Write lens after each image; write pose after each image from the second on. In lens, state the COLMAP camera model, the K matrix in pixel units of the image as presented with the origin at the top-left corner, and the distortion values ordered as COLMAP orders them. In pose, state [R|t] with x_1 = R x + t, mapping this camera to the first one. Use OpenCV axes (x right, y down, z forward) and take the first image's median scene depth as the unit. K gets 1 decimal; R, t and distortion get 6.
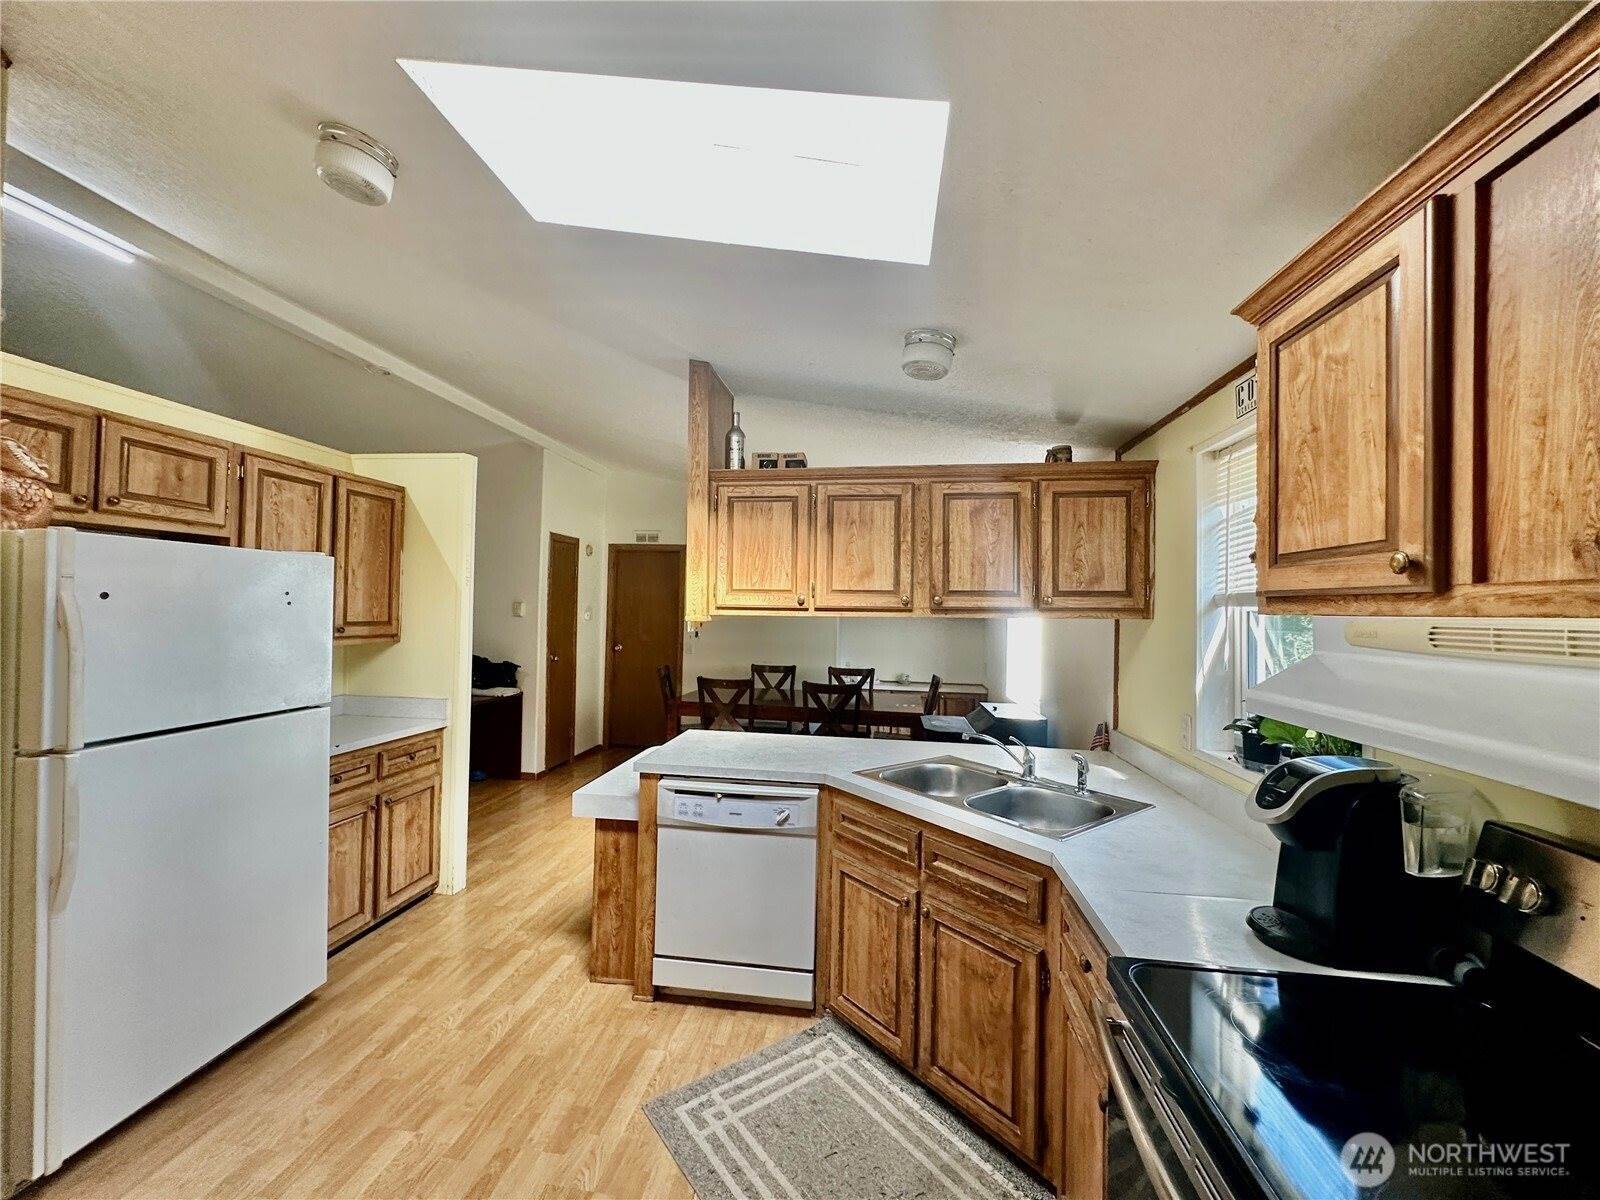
lens RADIAL K [[634.4, 0, 797.1], [0, 634.4, 599.0], [0, 0, 1]] dist [0.001563, 0.000124]
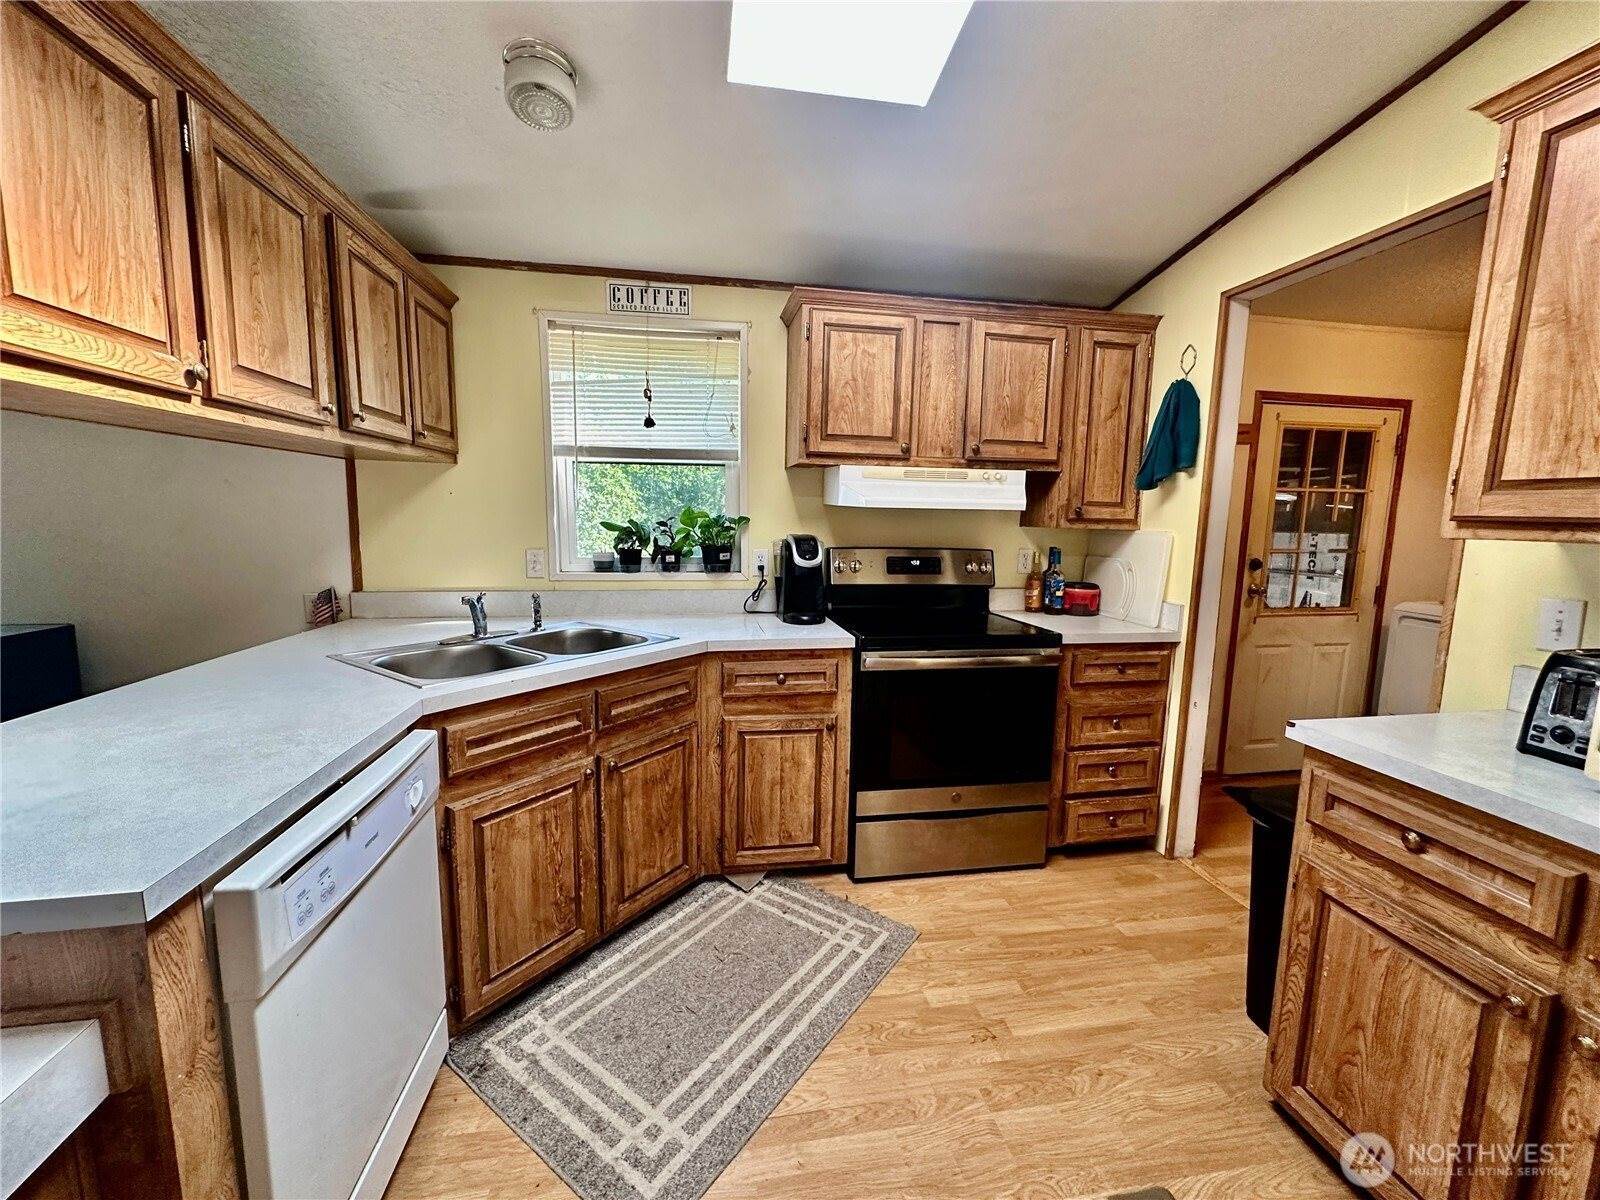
lens RADIAL K [[634.4, 0, 797.7], [0, 634.4, 597.5], [0, 0, 1]] dist [0.001563, 0.000124]
pose [[-0.294200, -0.144753, 0.944718, -0.746871], [-0.038521, 0.989457, 0.139612, 0.103952], [-0.954967, 0.004683, -0.296674, 1.031963]]
